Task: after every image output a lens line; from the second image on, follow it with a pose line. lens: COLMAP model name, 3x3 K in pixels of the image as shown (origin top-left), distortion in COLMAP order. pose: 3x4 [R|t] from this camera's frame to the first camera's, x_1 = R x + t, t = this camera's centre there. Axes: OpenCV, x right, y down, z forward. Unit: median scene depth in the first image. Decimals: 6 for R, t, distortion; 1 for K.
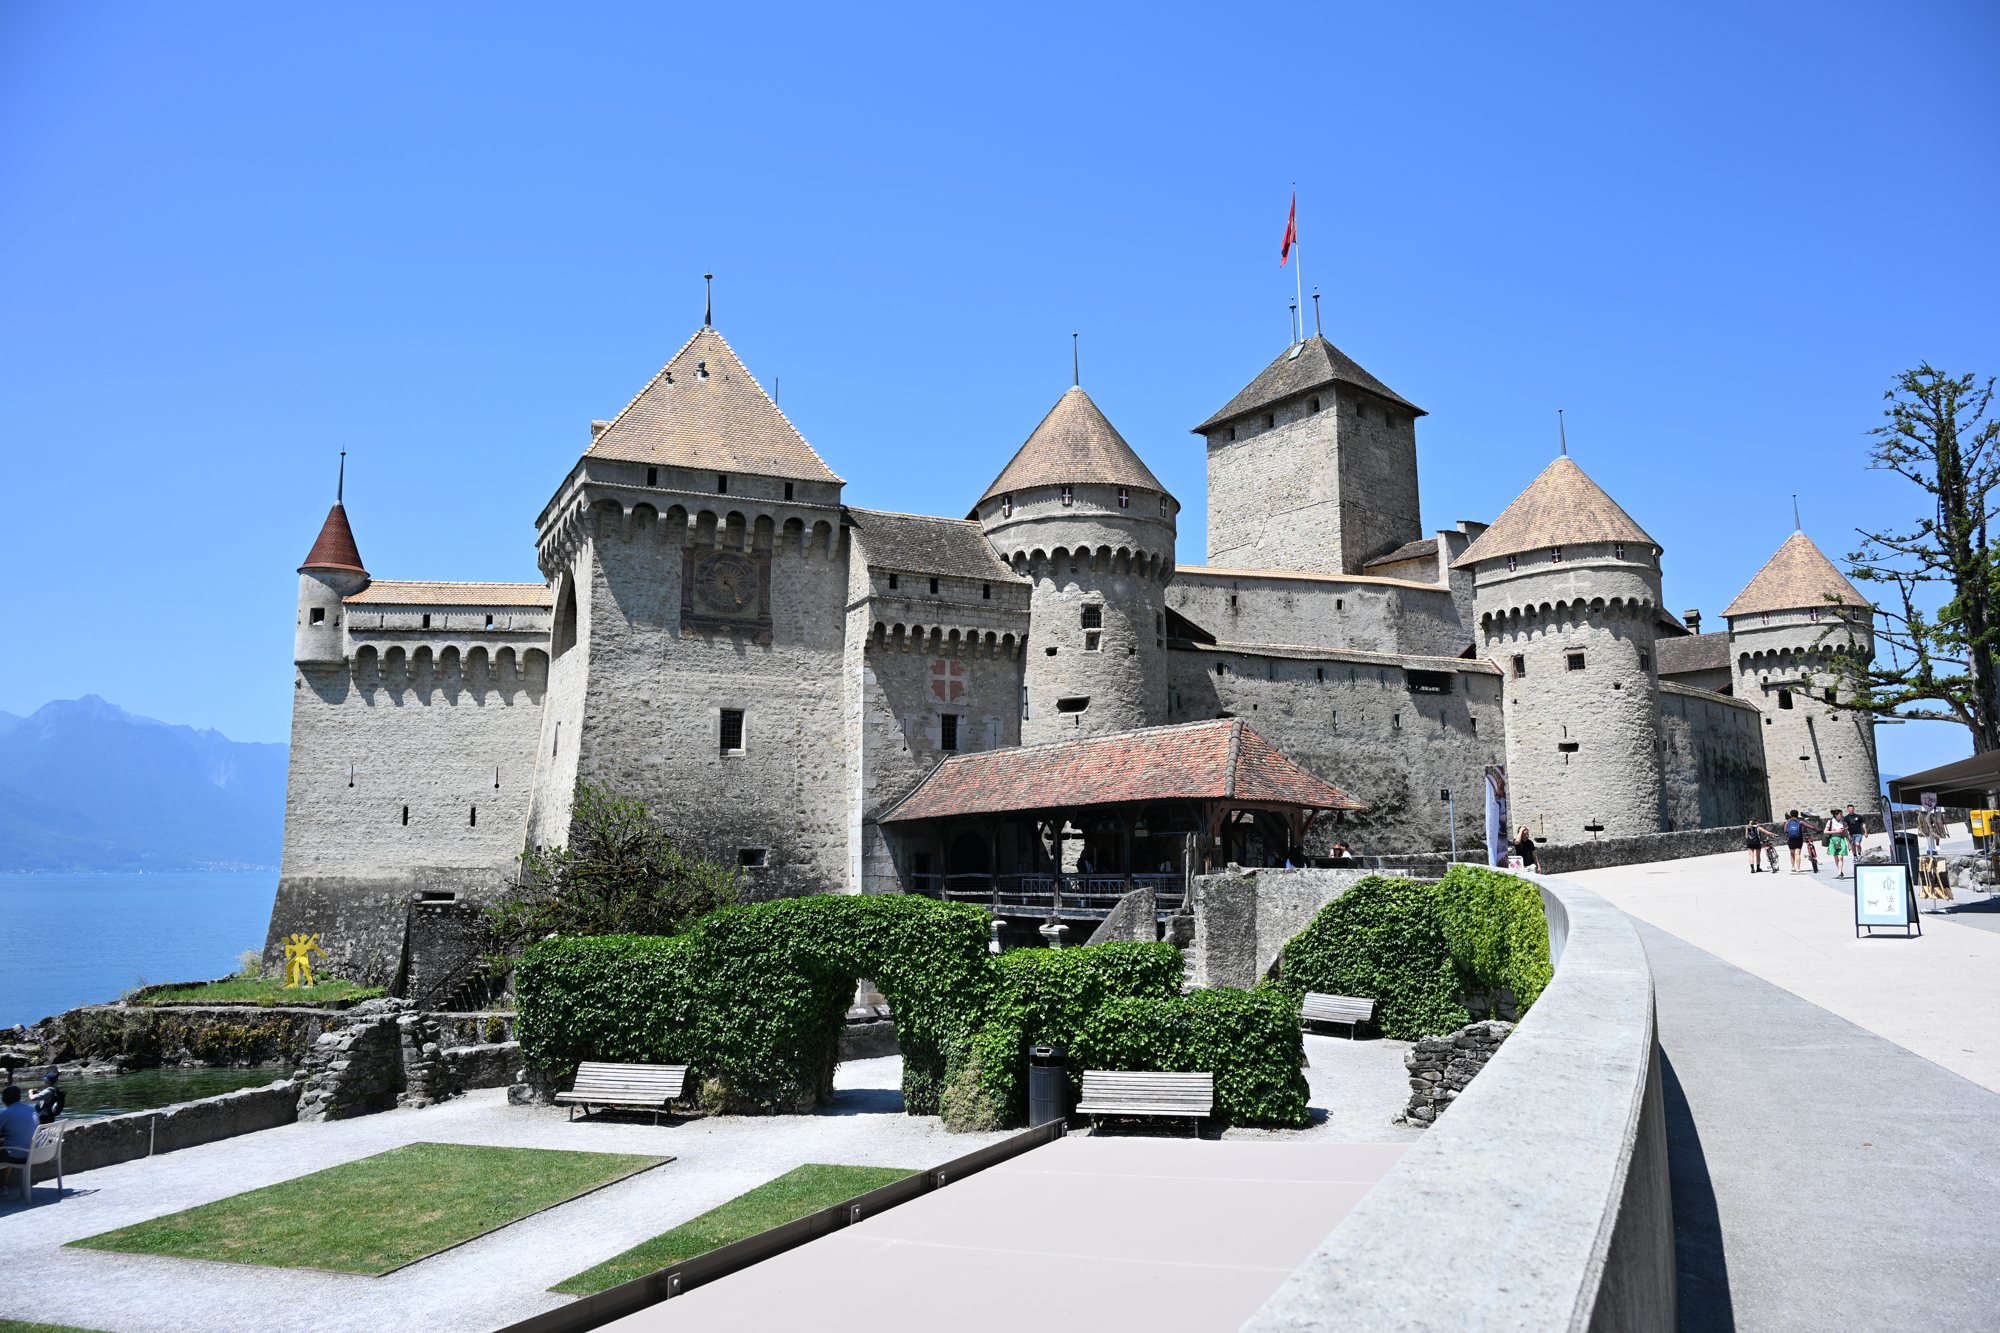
lens RADIAL K [[1327.5, 0, 1000.0], [0, 1327.5, 666.5], [0, 0, 1]] dist [-0.012279, -0.002600]
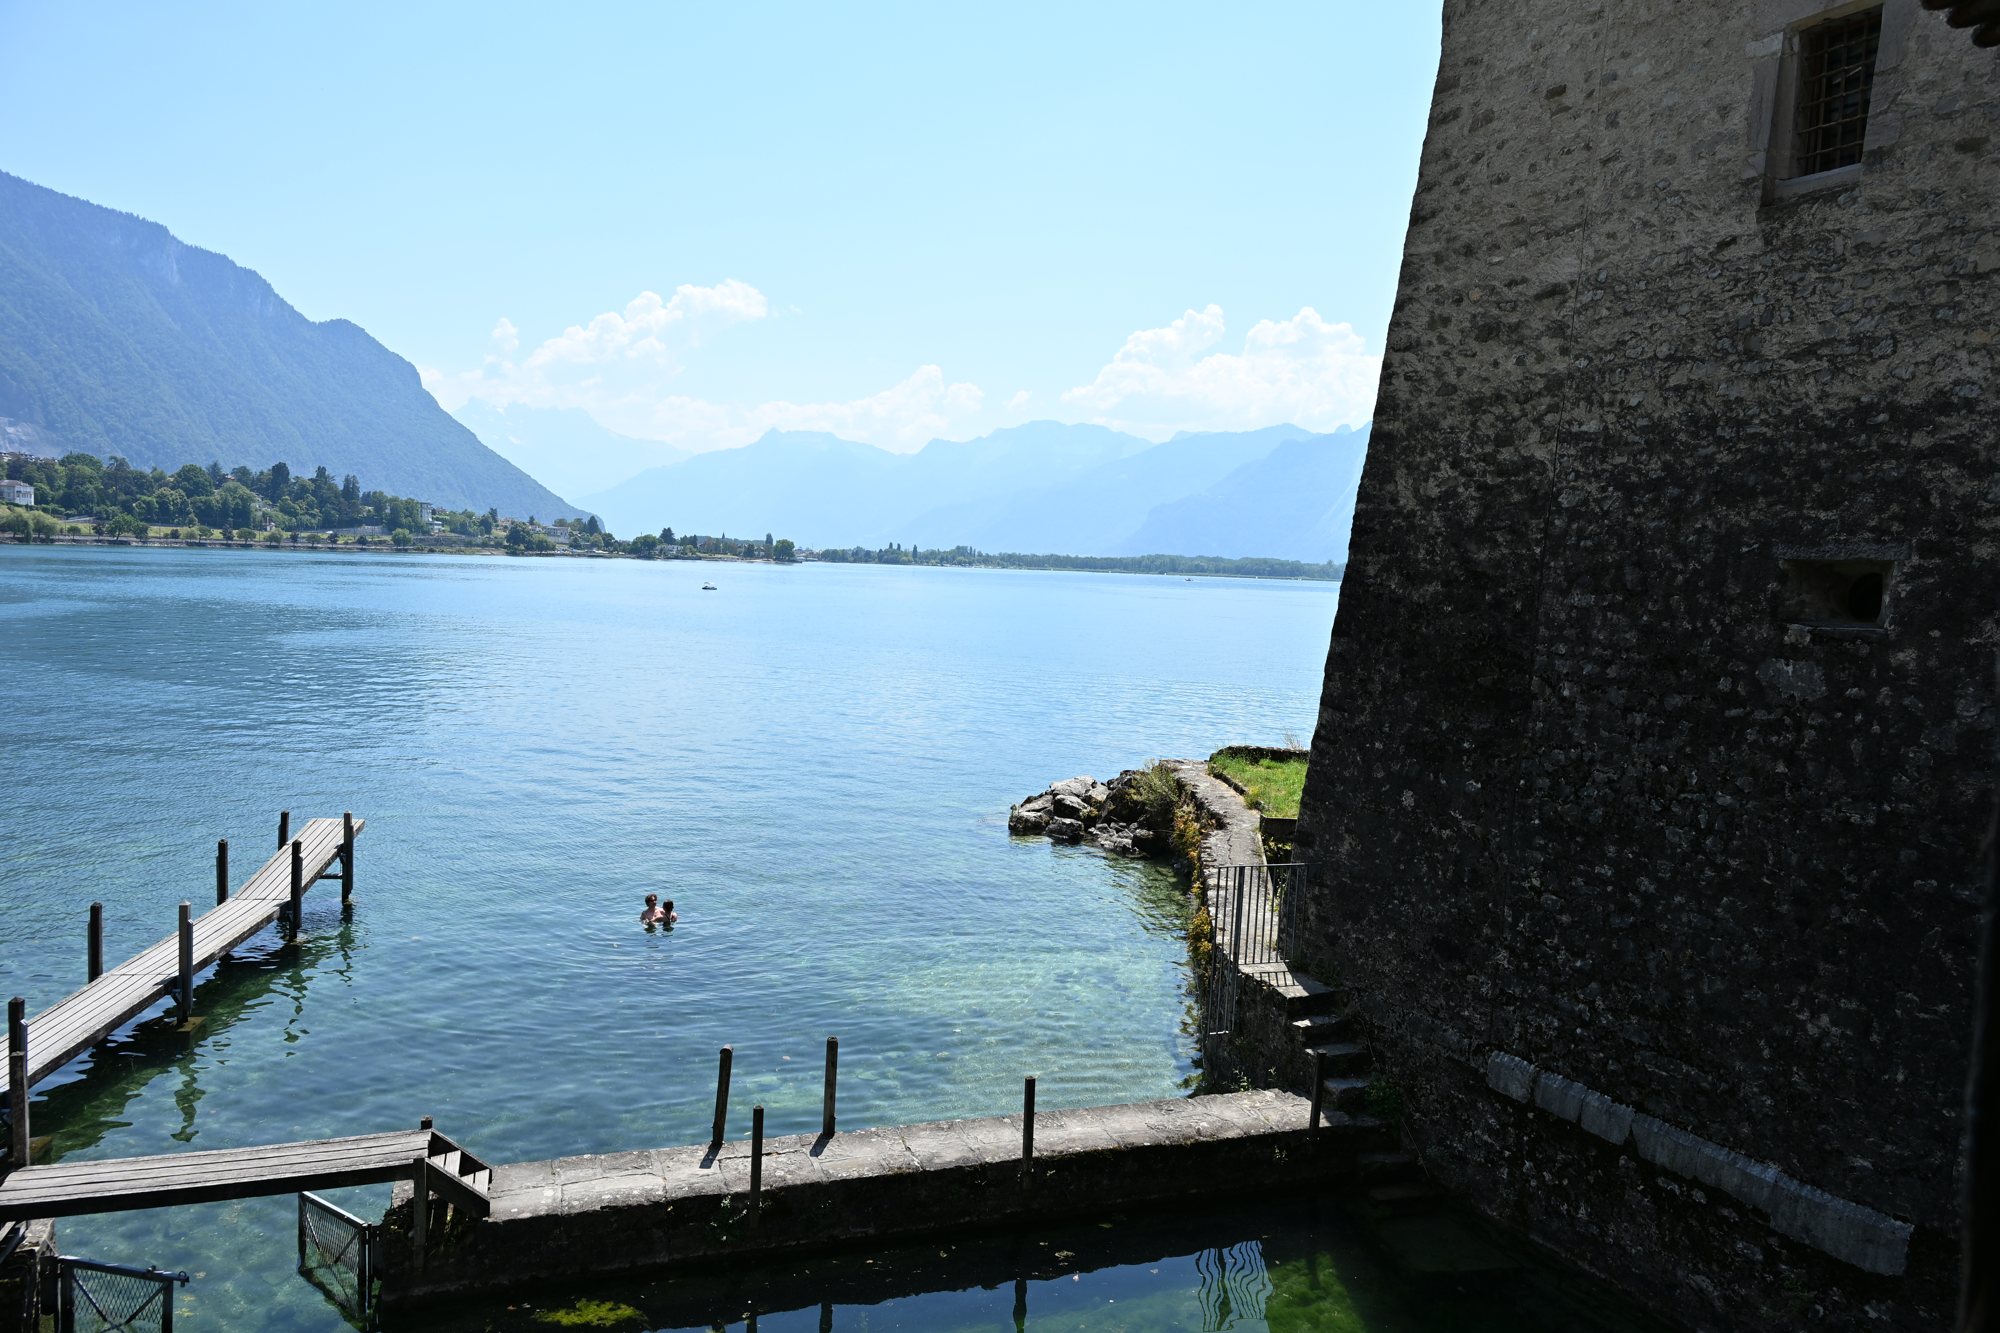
lens RADIAL K [[1320.5, 0, 1000.0], [0, 1320.5, 666.5], [0, 0, 1]] dist [-0.006940, -0.004008]
pose [[0.052621, 0.084660, -0.995019, 0.048570], [0.105138, 0.990392, 0.089827, 0.113246], [0.993064, -0.109341, 0.043214, 0.790158]]
